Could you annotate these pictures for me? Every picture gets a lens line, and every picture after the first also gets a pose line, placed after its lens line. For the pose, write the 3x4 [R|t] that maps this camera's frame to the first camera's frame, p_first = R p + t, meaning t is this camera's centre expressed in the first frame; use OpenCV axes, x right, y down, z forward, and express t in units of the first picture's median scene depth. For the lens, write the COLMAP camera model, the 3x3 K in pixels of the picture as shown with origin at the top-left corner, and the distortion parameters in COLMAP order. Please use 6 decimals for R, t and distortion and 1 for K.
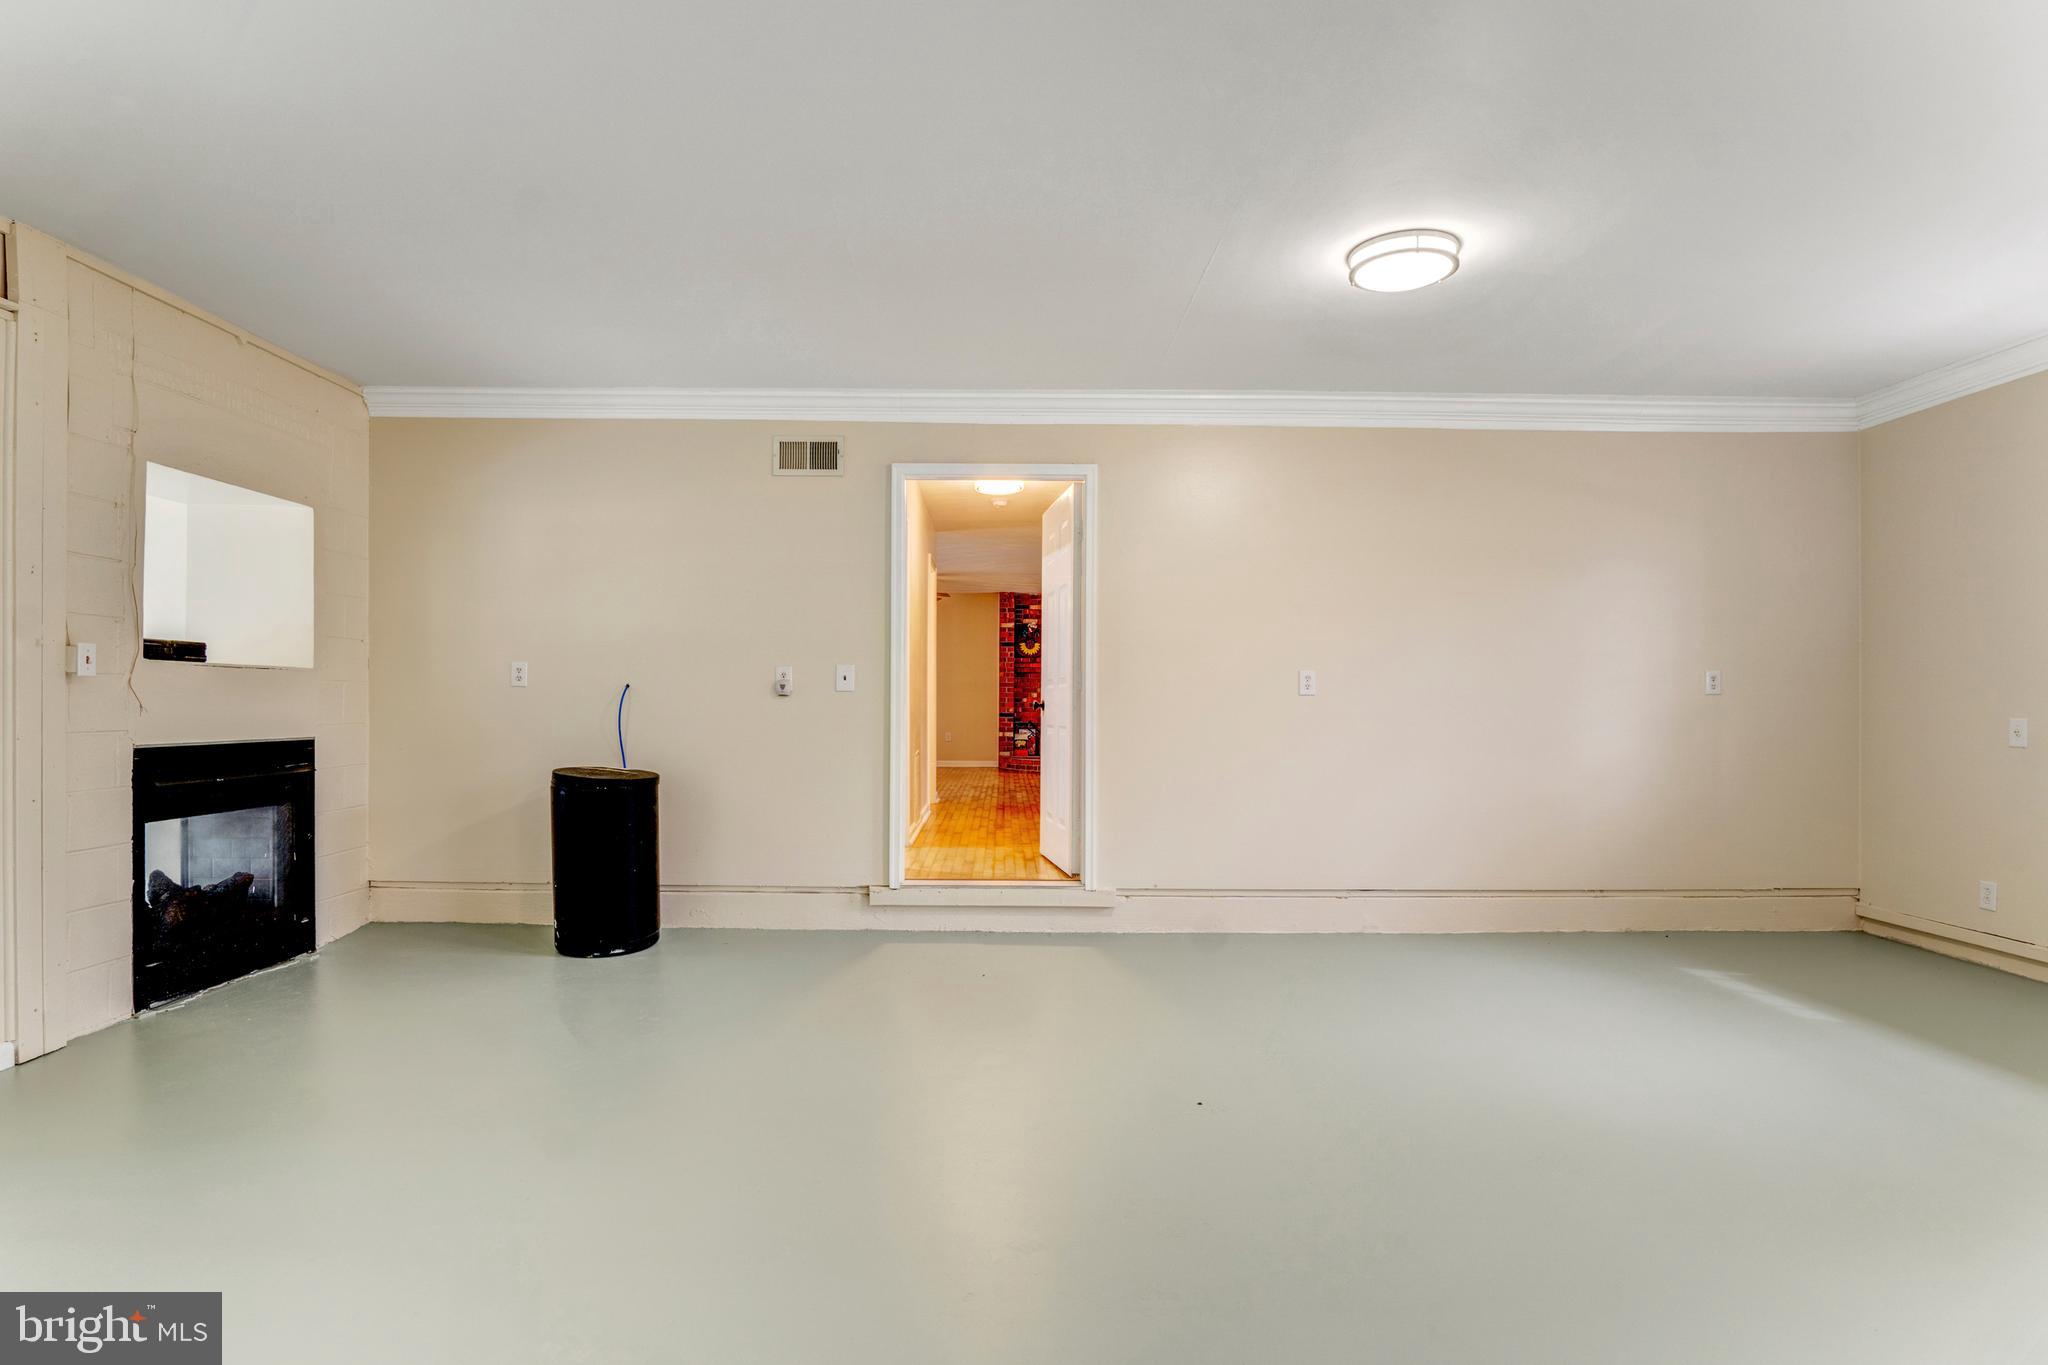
lens RADIAL K [[1044.5, 0, 1003.8], [0, 1044.5, 713.4], [0, 0, 1]] dist [-0.018877, -0.003061]
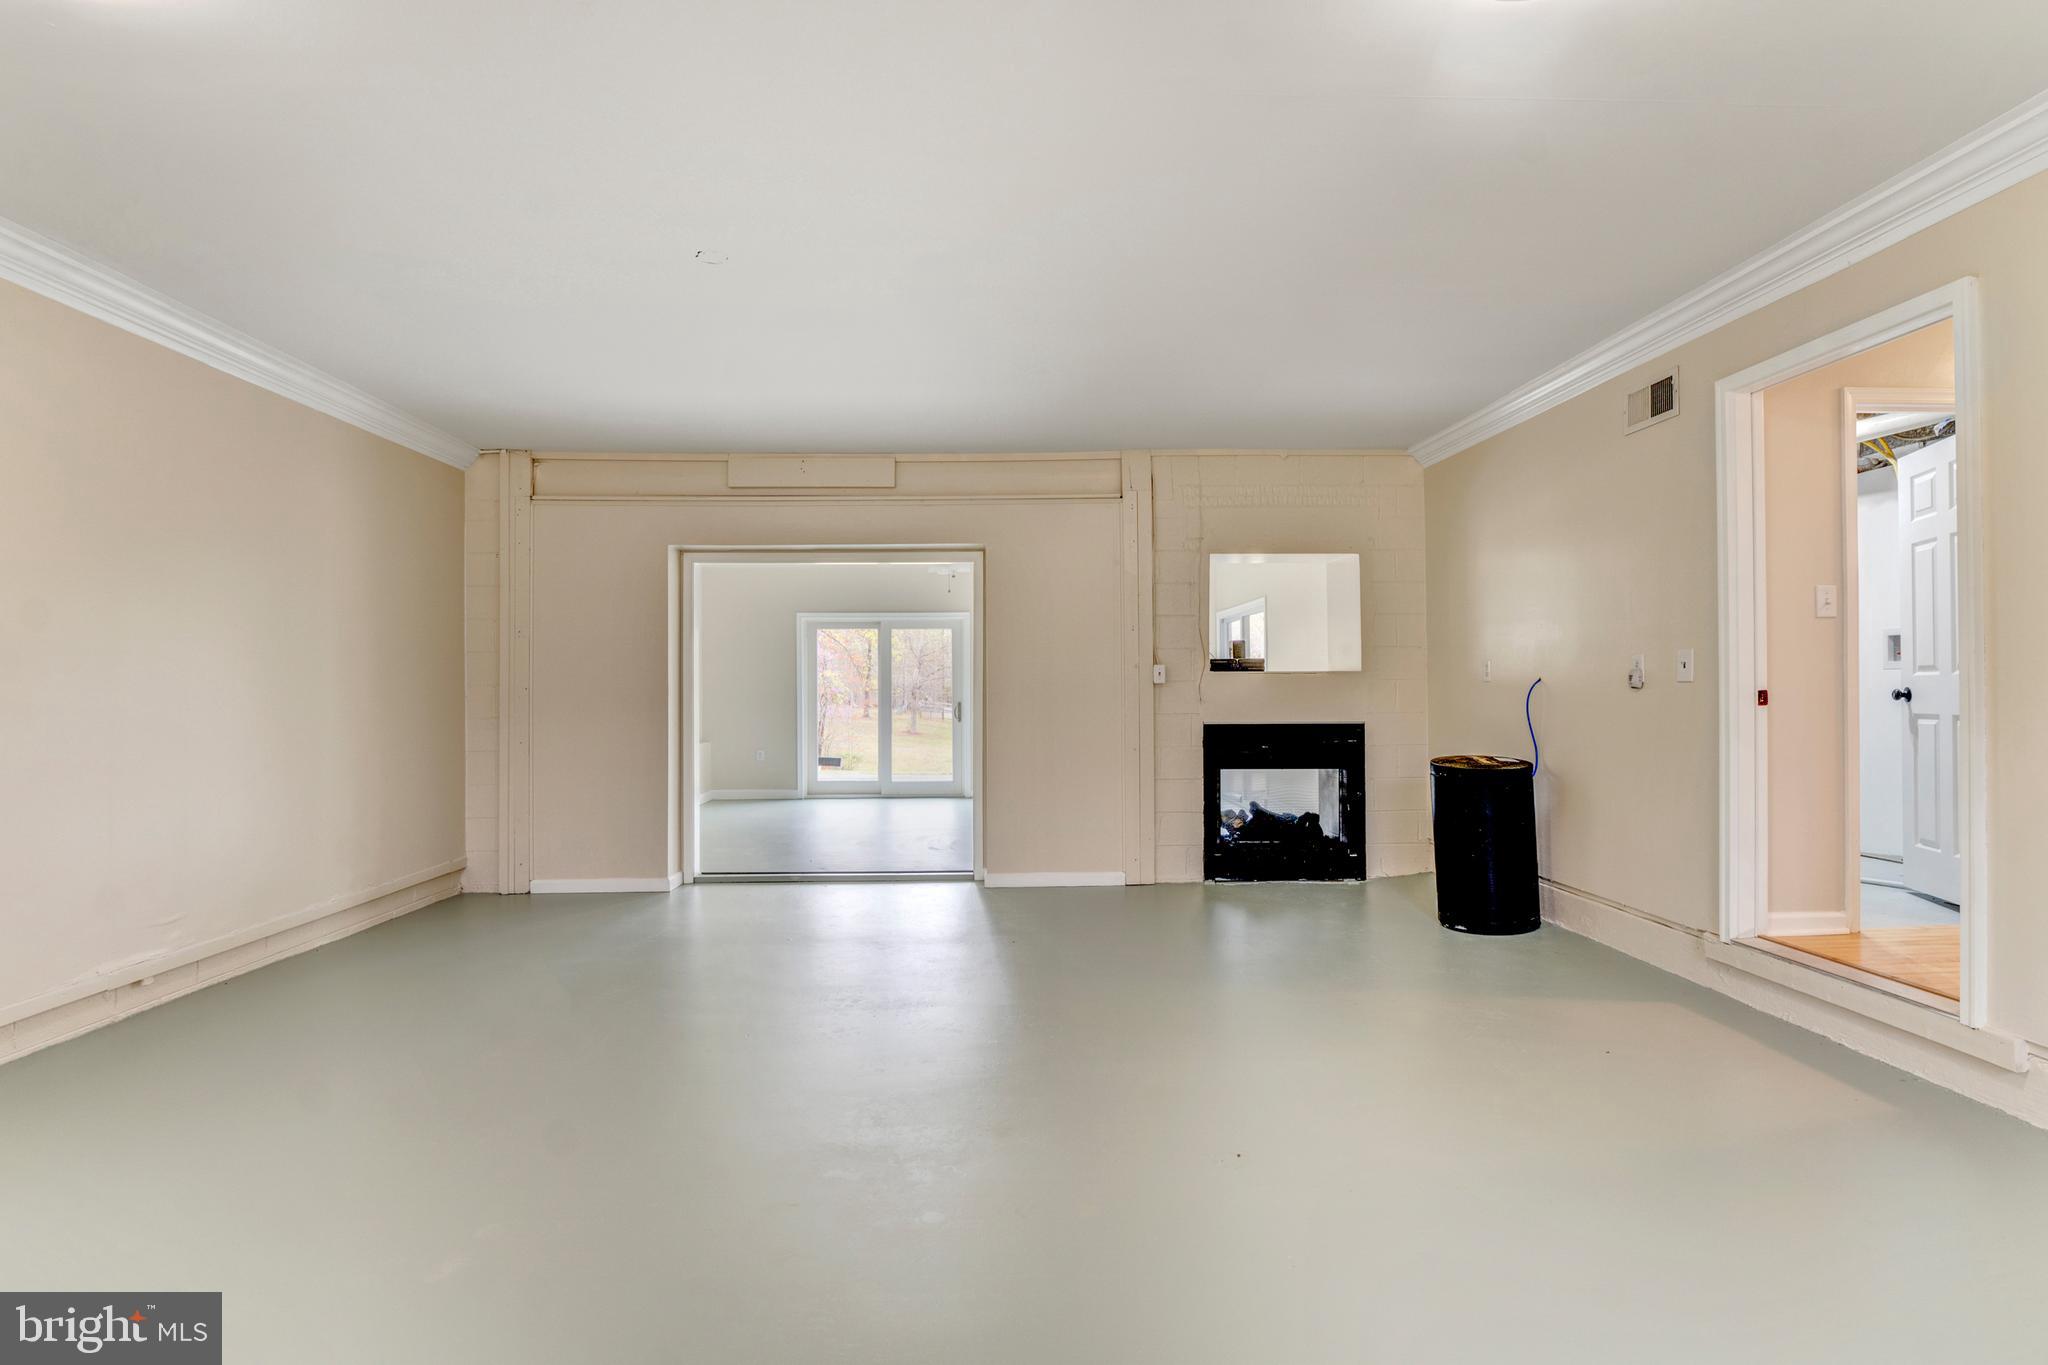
lens RADIAL K [[1044.5, 0, 1021.0], [0, 1044.5, 677.7], [0, 0, 1]] dist [-0.018877, -0.003061]
pose [[0.027440, -0.017318, -0.999473, 0.669597], [-0.001116, 0.999849, -0.017355, -0.010075], [0.999623, 0.001592, 0.027417, 0.499449]]
